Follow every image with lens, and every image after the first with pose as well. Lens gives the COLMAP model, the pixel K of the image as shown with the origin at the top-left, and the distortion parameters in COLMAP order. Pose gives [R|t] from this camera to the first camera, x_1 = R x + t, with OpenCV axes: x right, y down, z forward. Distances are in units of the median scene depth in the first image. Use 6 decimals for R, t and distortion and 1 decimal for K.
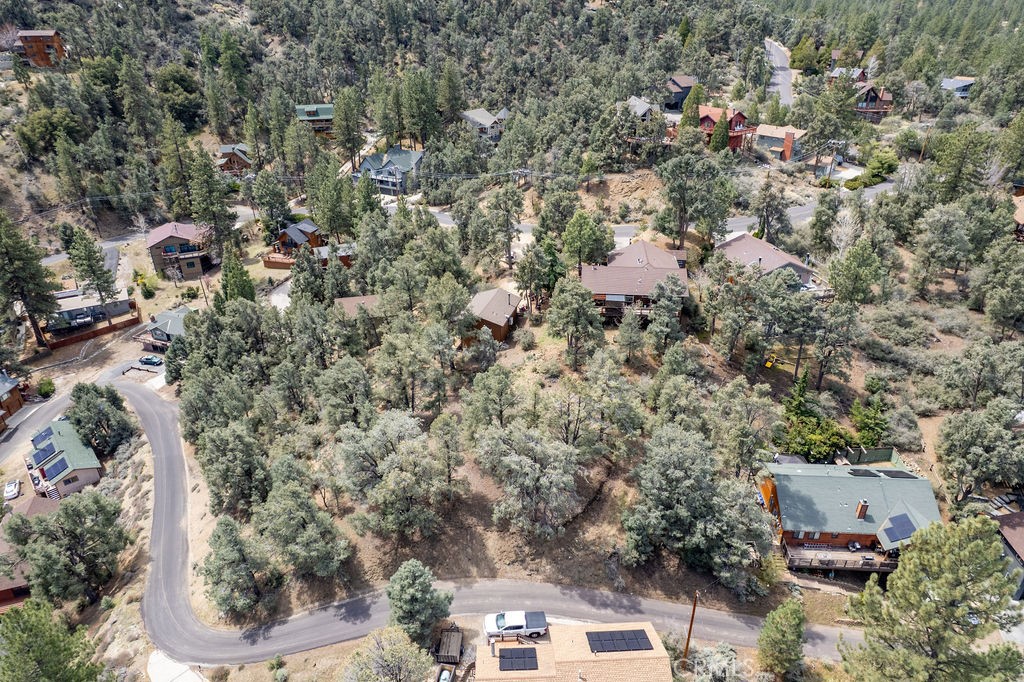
lens RADIAL K [[656.1, 0, 514.4], [0, 656.1, 344.1], [0, 0, 1]] dist [-0.082884, 0.078268]
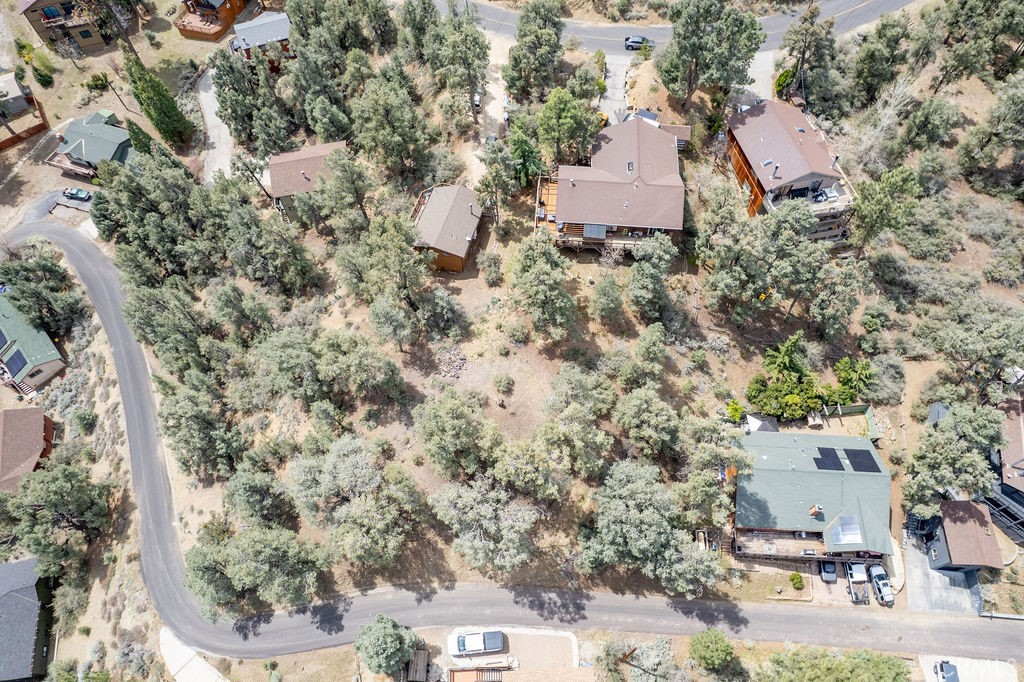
lens RADIAL K [[656.1, 0, 514.4], [0, 656.1, 344.1], [0, 0, 1]] dist [-0.082884, 0.078268]
pose [[0.999946, -0.009336, 0.004650, 0.046419], [0.005496, 0.850543, 0.525877, -0.403417], [-0.008864, -0.525823, 0.850548, 0.214554]]
